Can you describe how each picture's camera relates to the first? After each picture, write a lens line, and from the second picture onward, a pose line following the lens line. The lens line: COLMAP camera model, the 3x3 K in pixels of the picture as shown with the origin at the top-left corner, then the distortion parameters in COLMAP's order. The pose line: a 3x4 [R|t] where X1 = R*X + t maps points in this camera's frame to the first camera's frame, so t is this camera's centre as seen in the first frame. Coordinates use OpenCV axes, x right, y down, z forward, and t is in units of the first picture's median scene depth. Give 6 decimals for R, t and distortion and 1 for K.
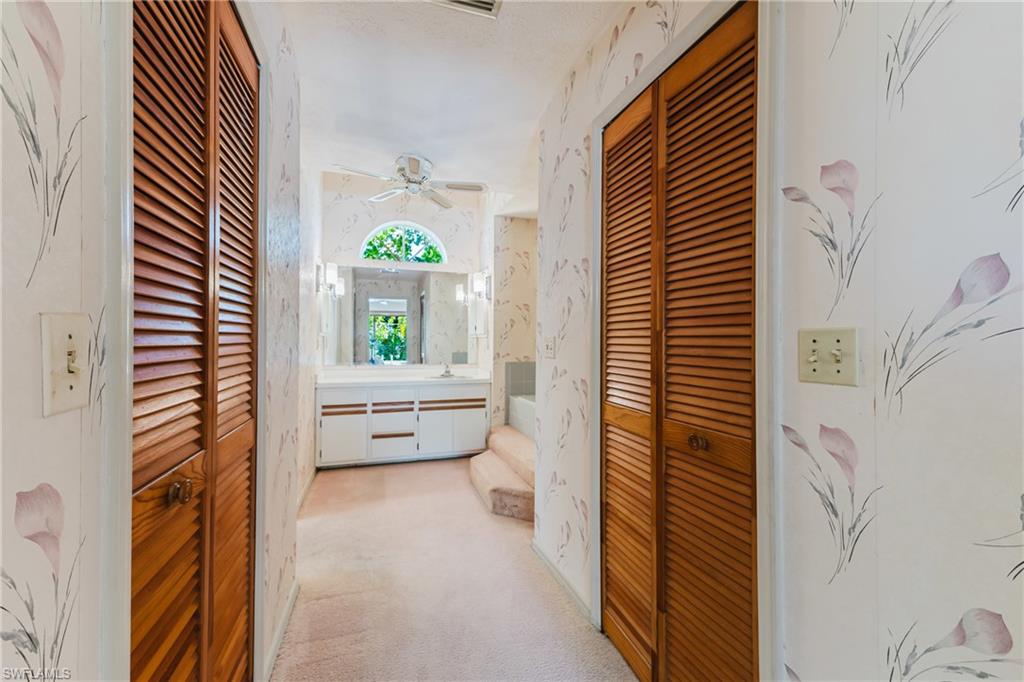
lens RADIAL K [[443.1, 0, 513.7], [0, 443.1, 338.2], [0, 0, 1]] dist [0.001505, 0.001064]
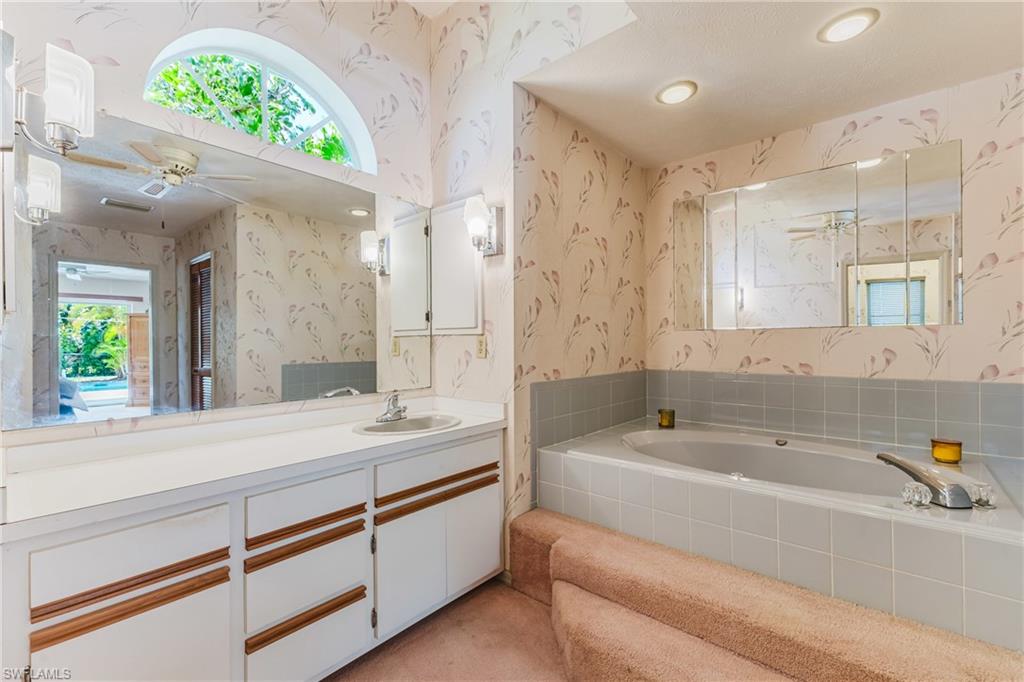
lens RADIAL K [[443.1, 0, 512.8], [0, 443.1, 342.0], [0, 0, 1]] dist [0.001505, 0.001064]
pose [[0.843160, -0.009481, 0.537580, -0.305685], [0.007454, 0.999955, 0.005944, 0.004260], [-0.537612, -0.001005, 0.843192, 0.589314]]
